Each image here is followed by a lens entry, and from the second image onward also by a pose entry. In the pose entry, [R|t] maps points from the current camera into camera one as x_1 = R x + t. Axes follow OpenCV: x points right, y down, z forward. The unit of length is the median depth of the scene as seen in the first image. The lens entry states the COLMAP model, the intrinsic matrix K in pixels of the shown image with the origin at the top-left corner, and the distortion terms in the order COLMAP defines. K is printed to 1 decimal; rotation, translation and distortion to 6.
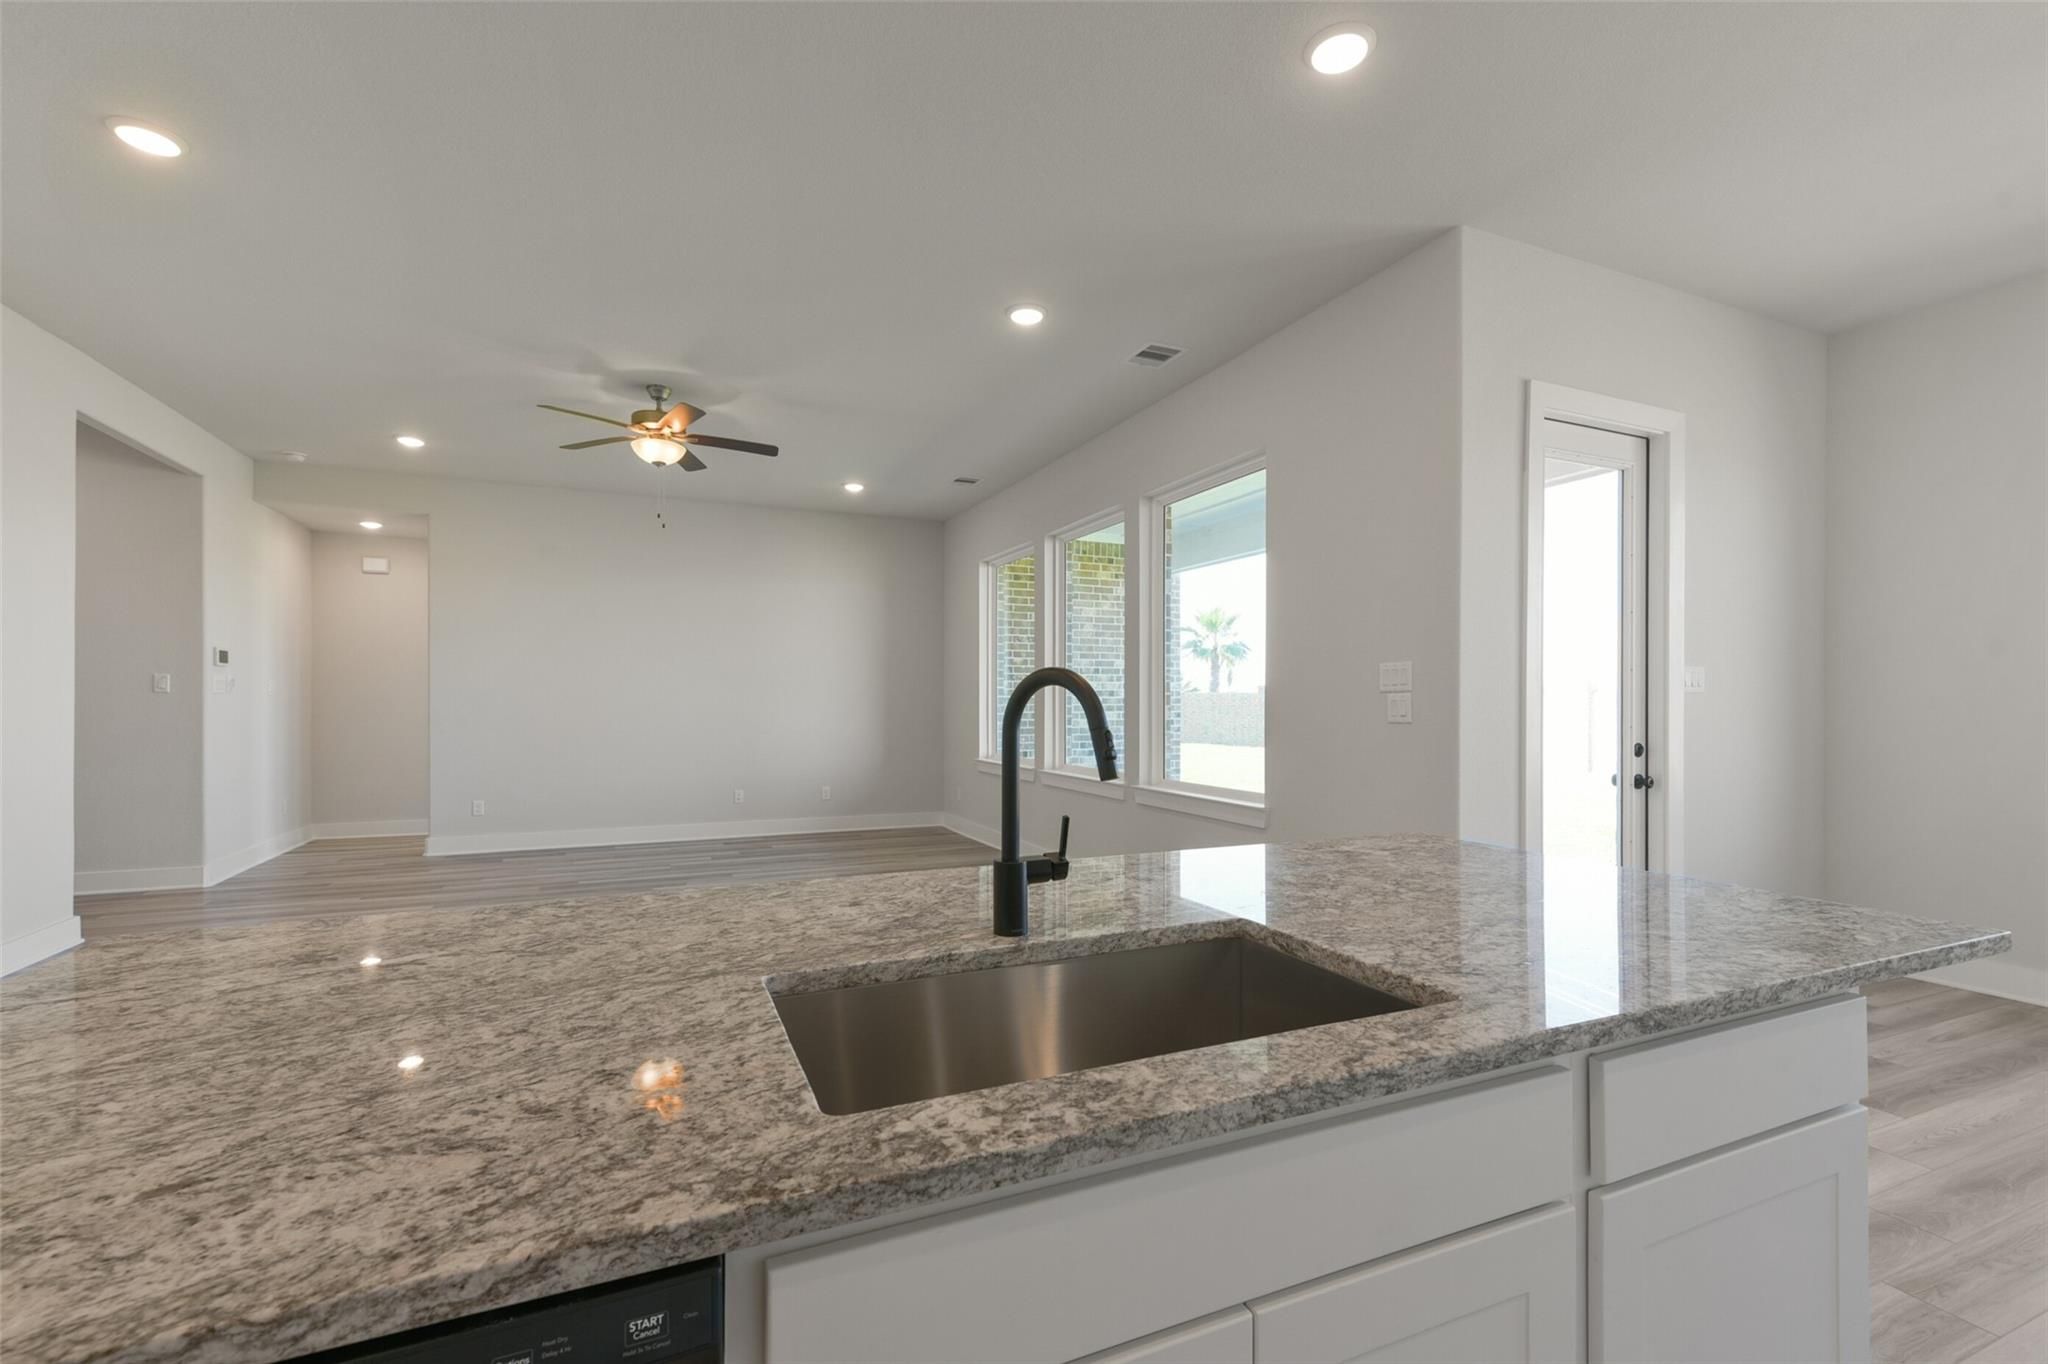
lens RADIAL K [[880.2, 0, 1023.2], [0, 880.2, 699.5], [0, 0, 1]] dist [0.007796, -0.000148]
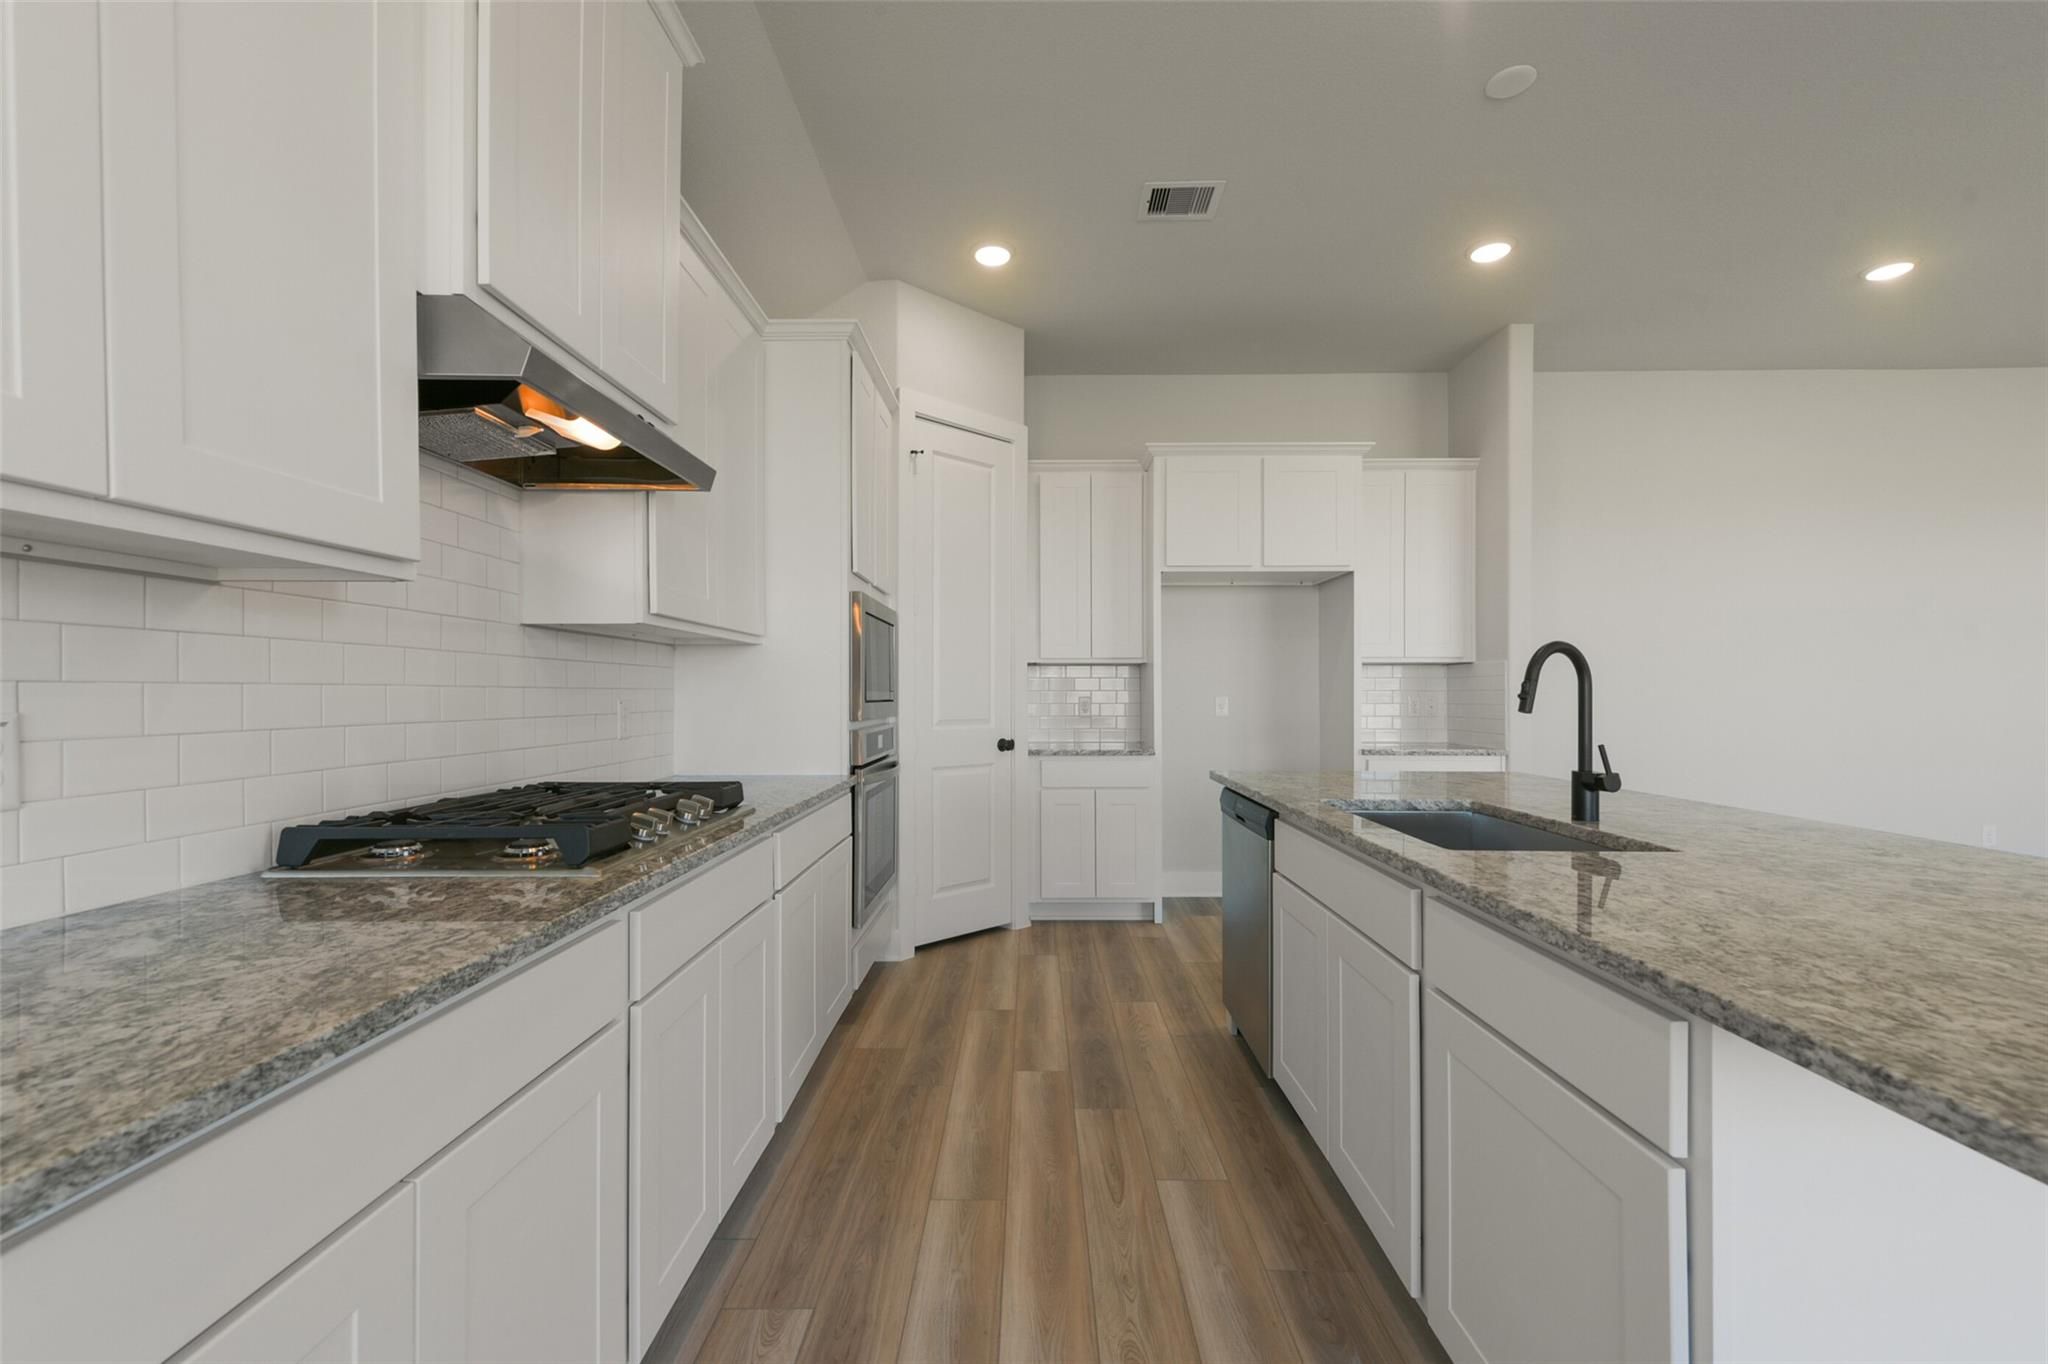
lens RADIAL K [[857.8, 0, 1023.1], [0, 857.8, 691.6], [0, 0, 1]] dist [0.006150, -0.000173]
pose [[-0.416781, -0.005078, -0.908993, 0.485634], [-0.000672, 0.999986, -0.005278, 0.016043], [0.909007, -0.001589, -0.416778, 0.212312]]
